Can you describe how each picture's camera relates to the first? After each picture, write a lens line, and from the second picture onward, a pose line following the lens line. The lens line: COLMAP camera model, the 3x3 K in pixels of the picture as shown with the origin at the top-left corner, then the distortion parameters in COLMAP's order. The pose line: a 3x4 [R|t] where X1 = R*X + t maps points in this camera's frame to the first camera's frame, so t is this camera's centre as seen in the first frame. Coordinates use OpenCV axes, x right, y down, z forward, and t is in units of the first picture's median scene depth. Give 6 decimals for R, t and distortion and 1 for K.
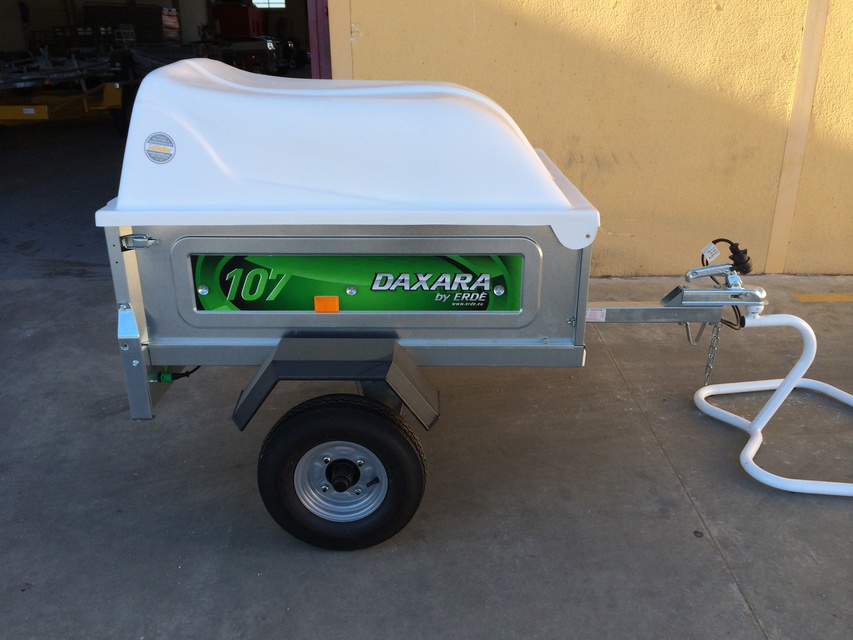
lens RADIAL K [[731.2, 0, 430.0], [0, 731.2, 317.9], [0, 0, 1]] dist [0.086938, -0.137177]
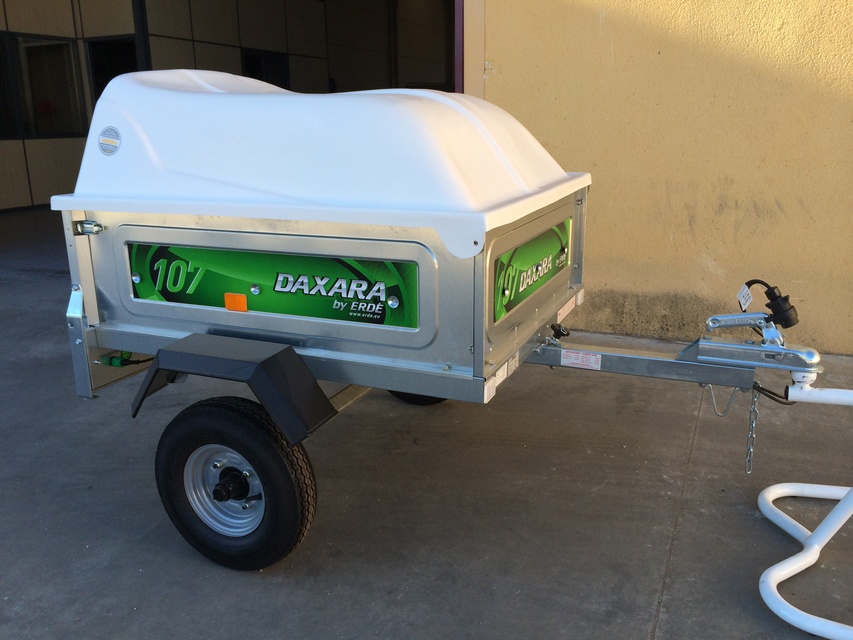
lens RADIAL K [[738.5, 0, 434.2], [0, 738.5, 316.8], [0, 0, 1]] dist [0.083621, -0.129593]
pose [[0.918195, 0.091289, -0.385467, 0.481667], [-0.128586, 0.989077, -0.072057, 0.037455], [0.374678, 0.115728, 0.919904, 0.199677]]
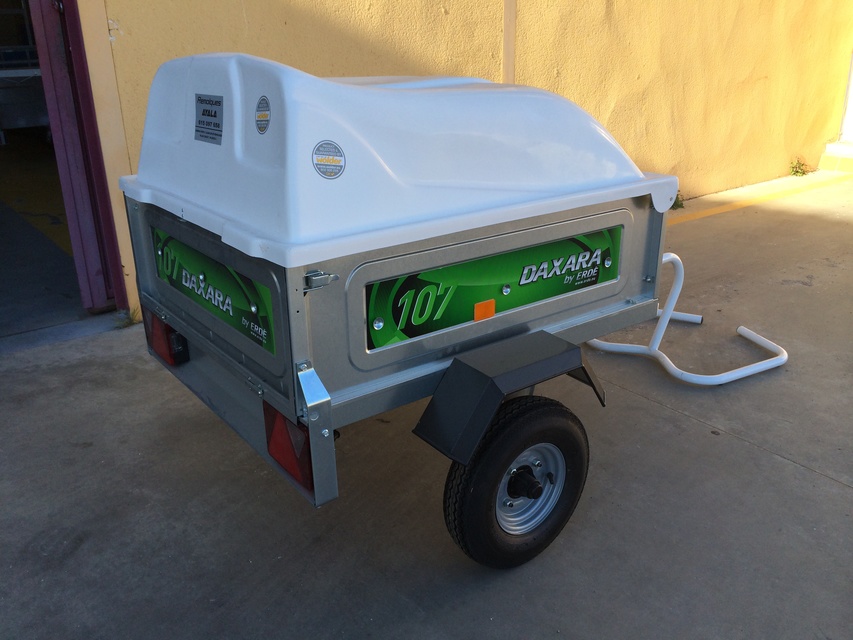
lens RADIAL K [[731.2, 0, 430.0], [0, 731.2, 317.9], [0, 0, 1]] dist [0.086938, -0.137177]
pose [[0.785692, -0.218120, 0.578889, -0.741341], [0.226030, 0.972297, 0.059574, -0.080622], [-0.575846, 0.084040, 0.813227, 0.284483]]
